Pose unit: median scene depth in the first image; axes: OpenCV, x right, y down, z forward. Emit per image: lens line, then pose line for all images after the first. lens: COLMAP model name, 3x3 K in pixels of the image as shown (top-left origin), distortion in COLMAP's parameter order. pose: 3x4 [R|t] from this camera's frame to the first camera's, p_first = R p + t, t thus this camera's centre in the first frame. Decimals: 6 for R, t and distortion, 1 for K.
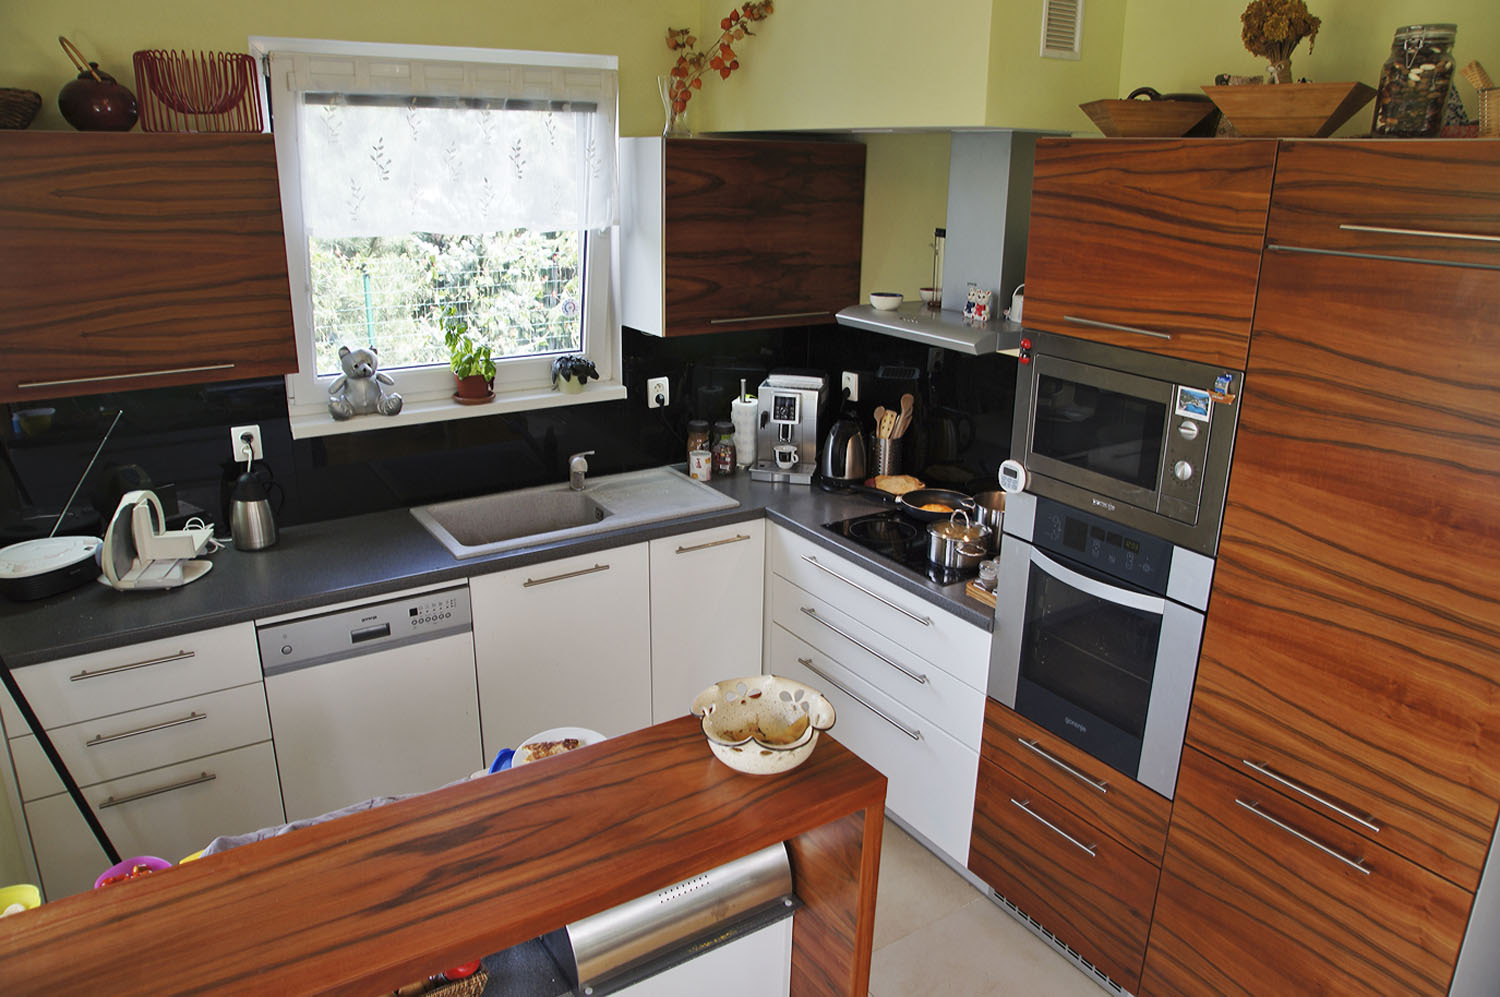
lens RADIAL K [[1049.1, 0, 758.6], [0, 1049.1, 495.4], [0, 0, 1]] dist [-0.144933, 0.099705]
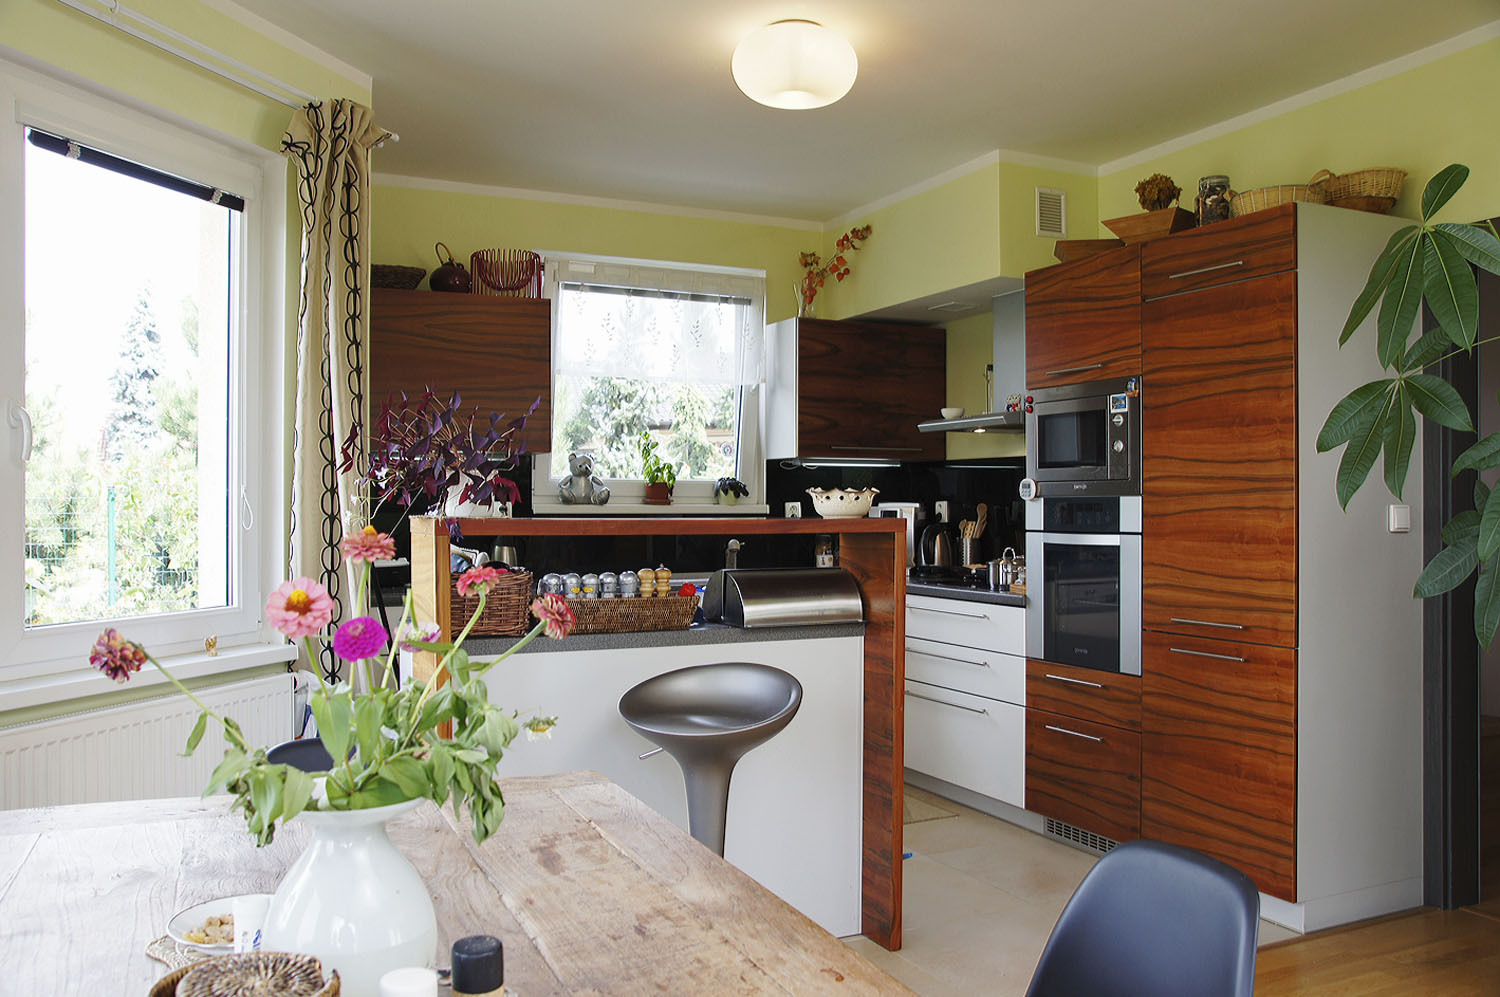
lens RADIAL K [[1207.4, 0, 750.0], [0, 1207.4, 498.5], [0, 0, 1]] dist [-0.096636, 0.005712]
pose [[0.991477, -0.018071, -0.129021, 0.054967], [-0.022900, 0.950741, -0.309138, 0.415893], [0.128252, 0.309458, 0.942224, -0.518091]]
